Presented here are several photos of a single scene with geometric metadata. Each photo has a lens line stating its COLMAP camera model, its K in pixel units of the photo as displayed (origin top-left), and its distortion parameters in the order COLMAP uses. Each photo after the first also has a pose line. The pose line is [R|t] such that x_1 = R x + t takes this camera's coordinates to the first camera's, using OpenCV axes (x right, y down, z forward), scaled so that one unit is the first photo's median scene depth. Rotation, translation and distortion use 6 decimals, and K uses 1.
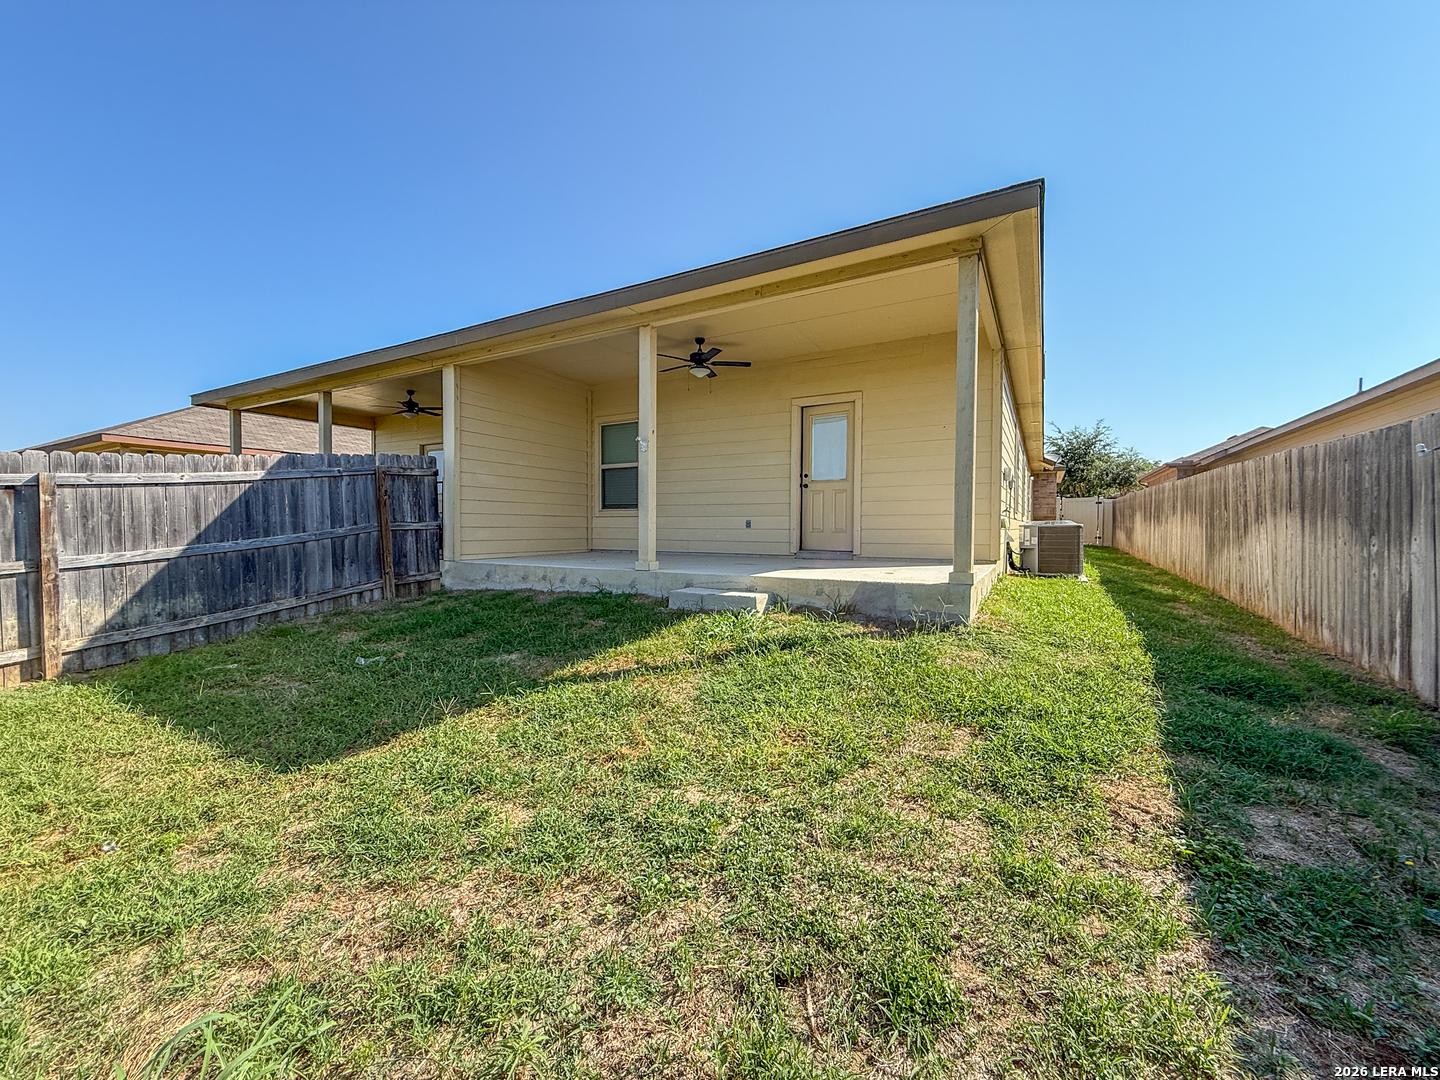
lens RADIAL K [[578.3, 0, 716.9], [0, 578.3, 537.8], [0, 0, 1]] dist [-0.000994, -0.000195]
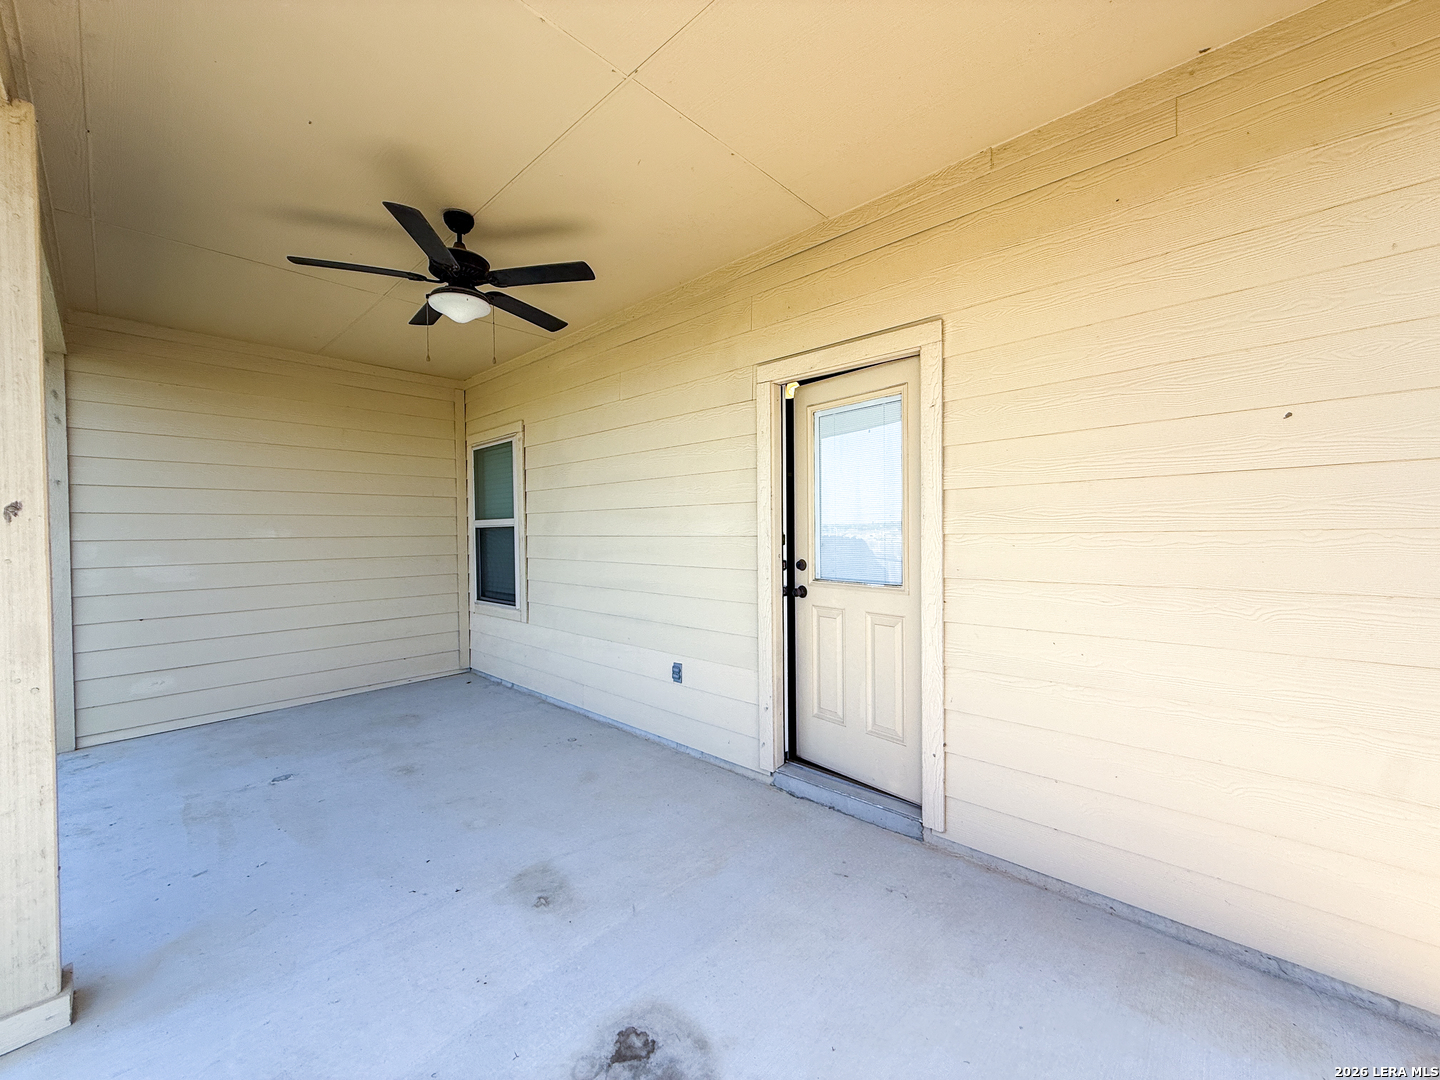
lens RADIAL K [[578.3, 0, 716.9], [0, 578.3, 537.8], [0, 0, 1]] dist [-0.000994, -0.000195]
pose [[0.971316, -0.012705, -0.237454, 0.190731], [0.011007, 0.999904, -0.008475, -0.122771], [0.237539, 0.005619, 0.971362, 0.618193]]
